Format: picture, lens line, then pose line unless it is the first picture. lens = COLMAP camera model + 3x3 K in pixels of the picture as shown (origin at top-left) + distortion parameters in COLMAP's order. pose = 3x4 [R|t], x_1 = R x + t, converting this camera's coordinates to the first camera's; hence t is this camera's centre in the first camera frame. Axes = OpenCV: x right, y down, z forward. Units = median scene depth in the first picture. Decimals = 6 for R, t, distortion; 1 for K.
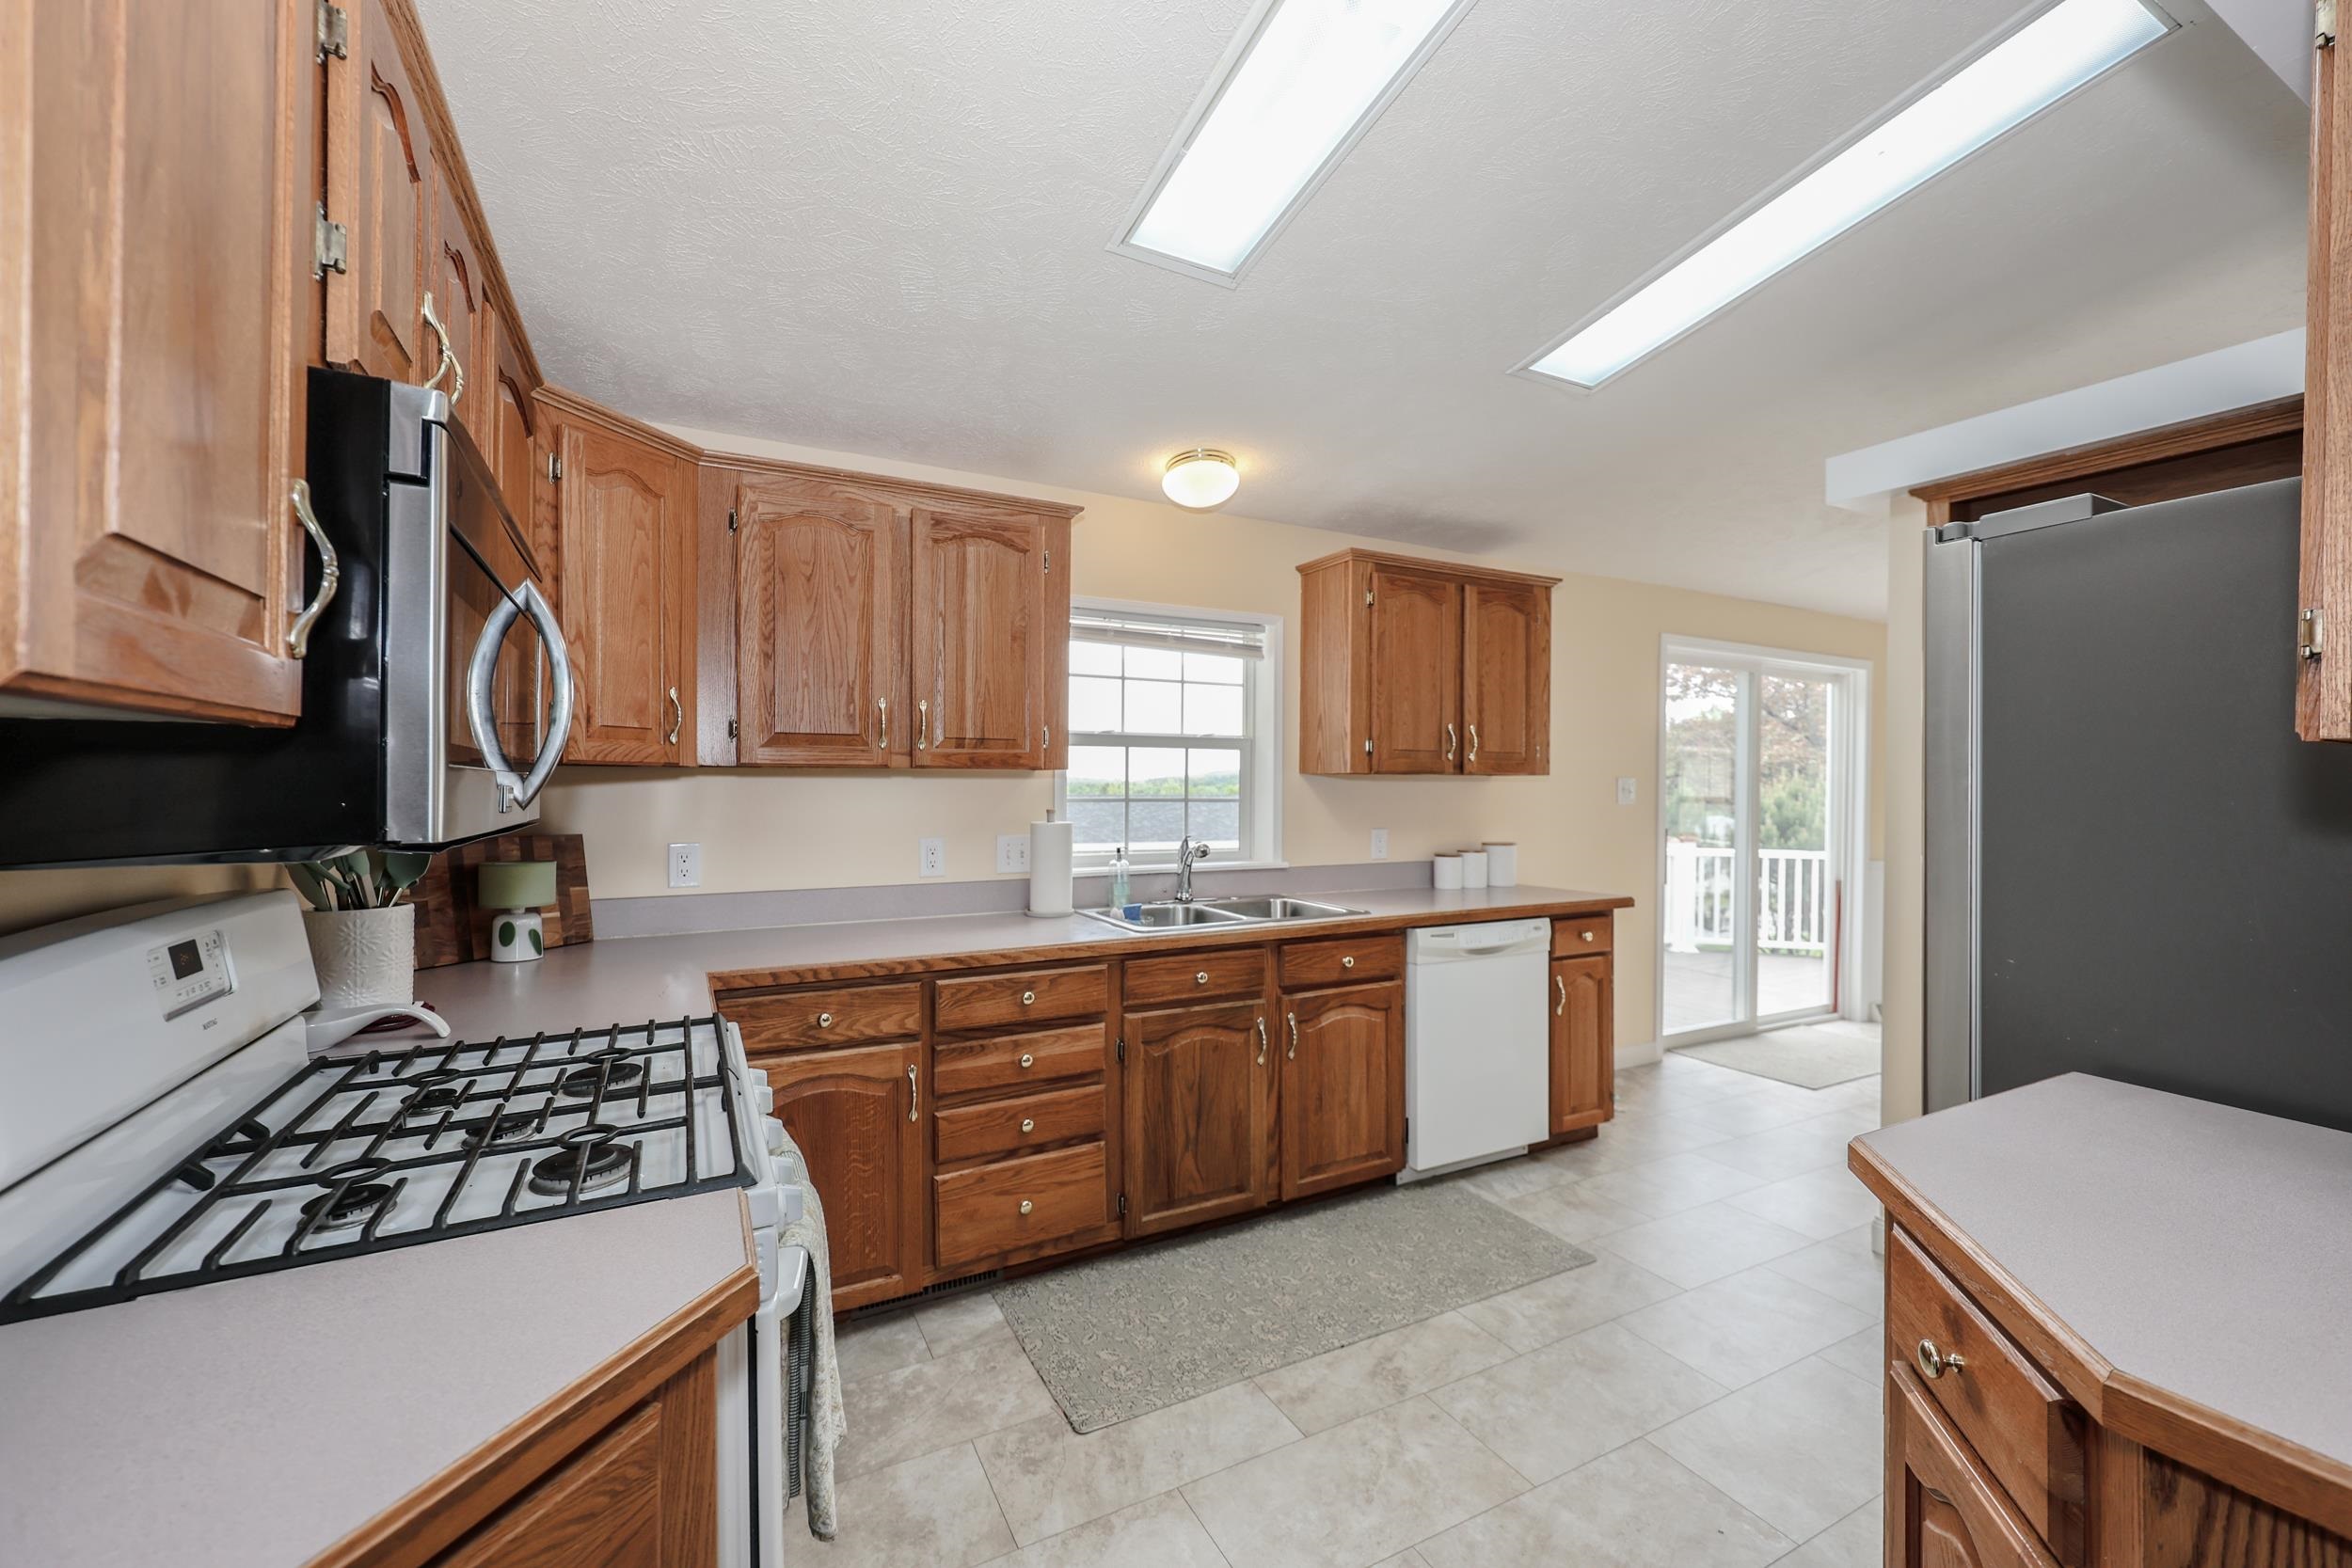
lens RADIAL K [[975.3, 0, 1163.7], [0, 975.3, 781.0], [0, 0, 1]] dist [0.004226, 0.000892]
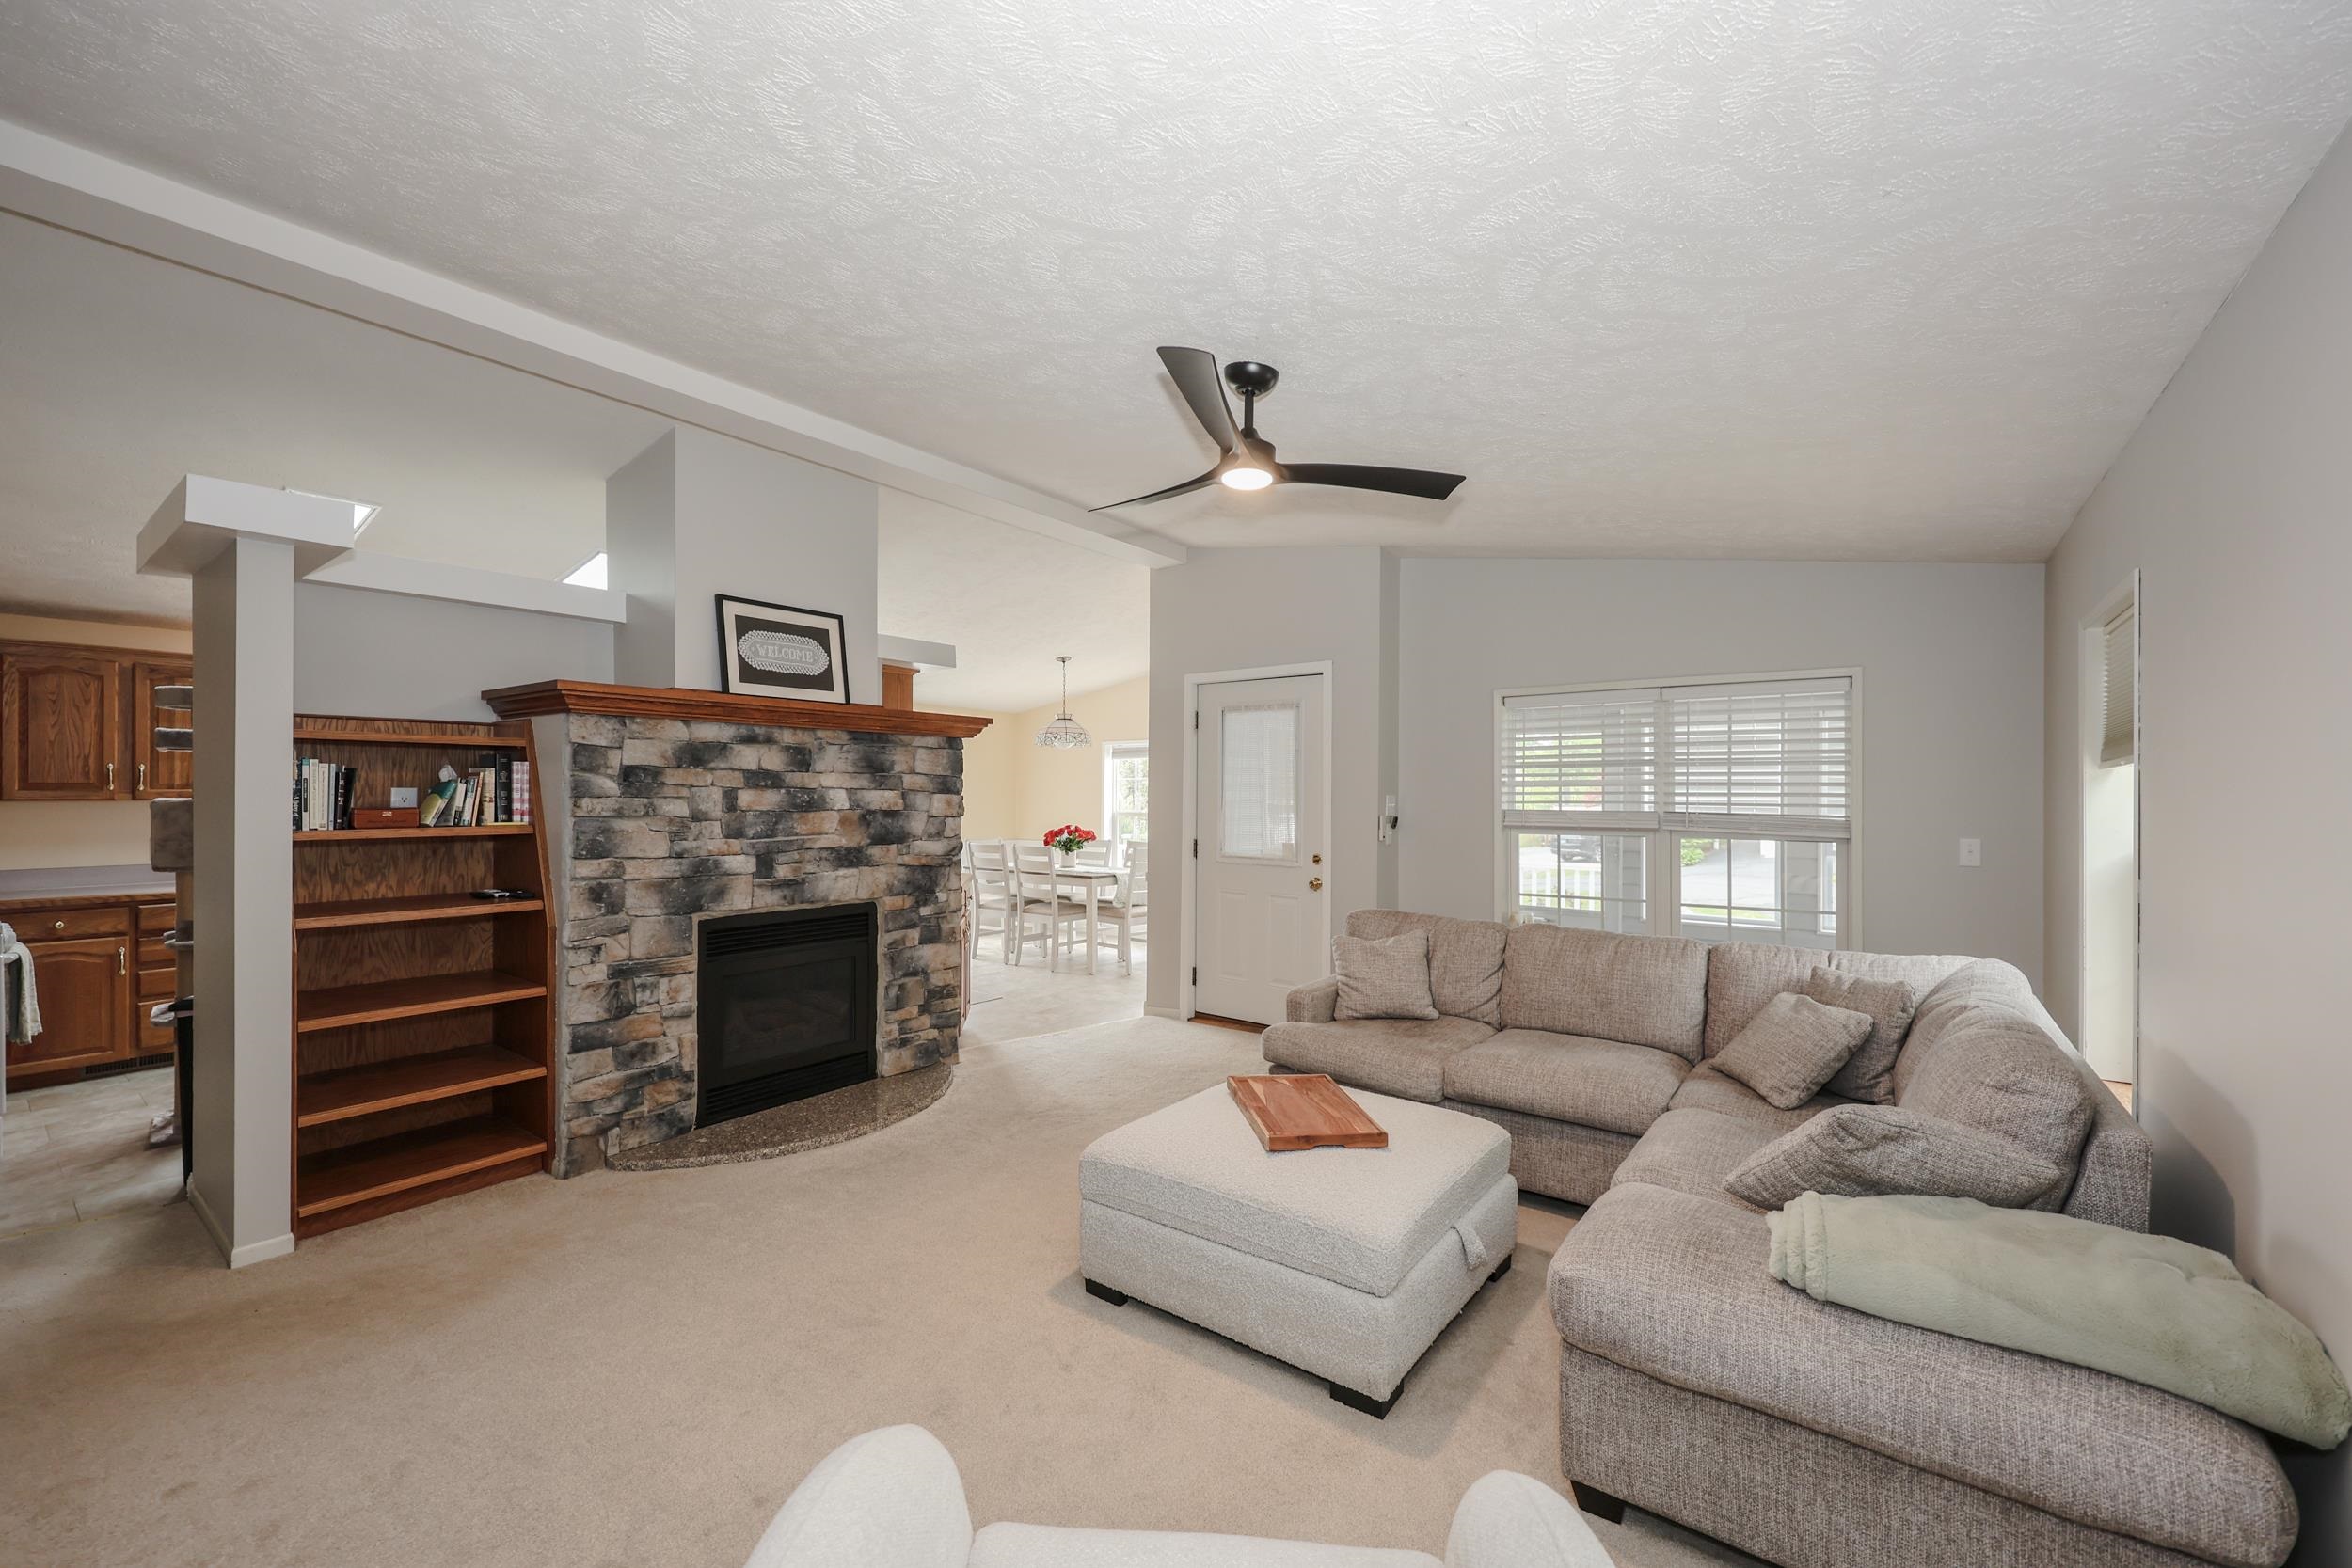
lens RADIAL K [[975.3, 0, 1166.3], [0, 975.3, 790.0], [0, 0, 1]] dist [0.004226, 0.000892]
pose [[0.905597, 0.000137, 0.424138, 0.811519], [-0.000064, 1.000000, -0.000186, -0.035396], [-0.424138, 0.000141, 0.905597, -1.702861]]
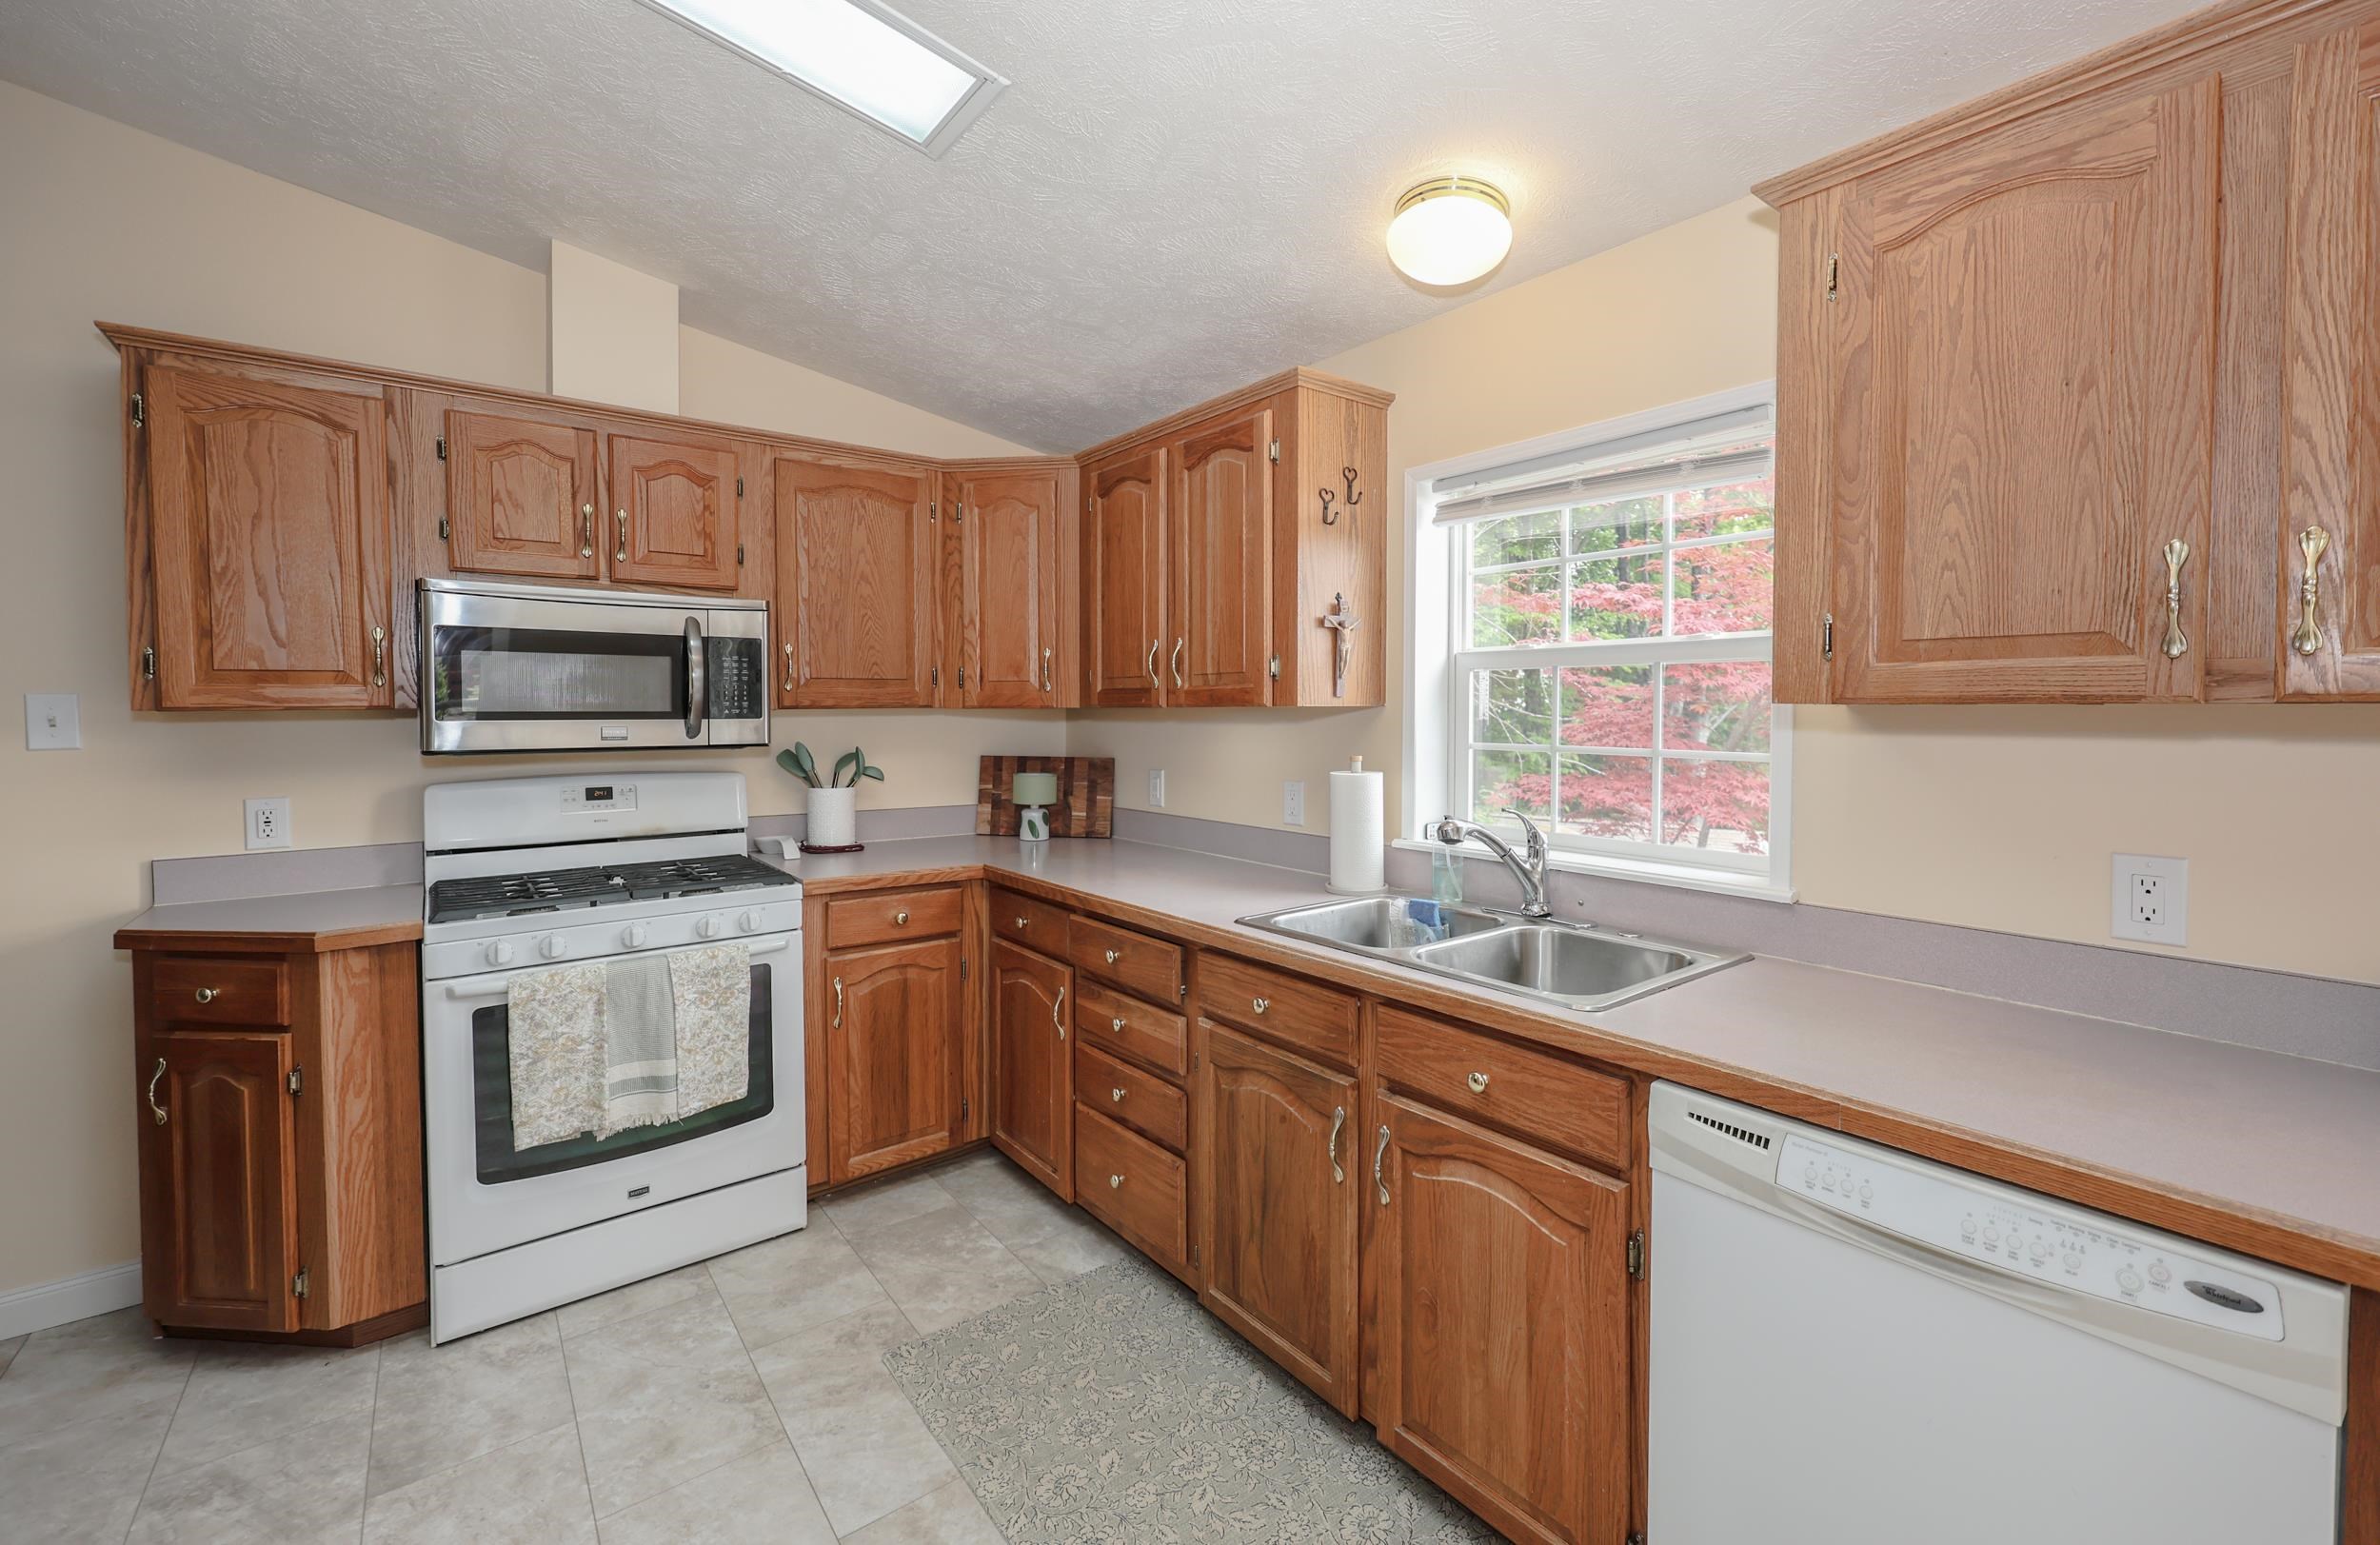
lens RADIAL K [[982.9, 0, 1208.4], [0, 982.9, 735.7], [0, 0, 1]] dist [0.003399, 0.000069]
pose [[0.185620, 0.021390, -0.982389, 0.789539], [0.002754, 0.999748, 0.022289, -0.007232], [0.982618, -0.006843, 0.185514, 0.921950]]
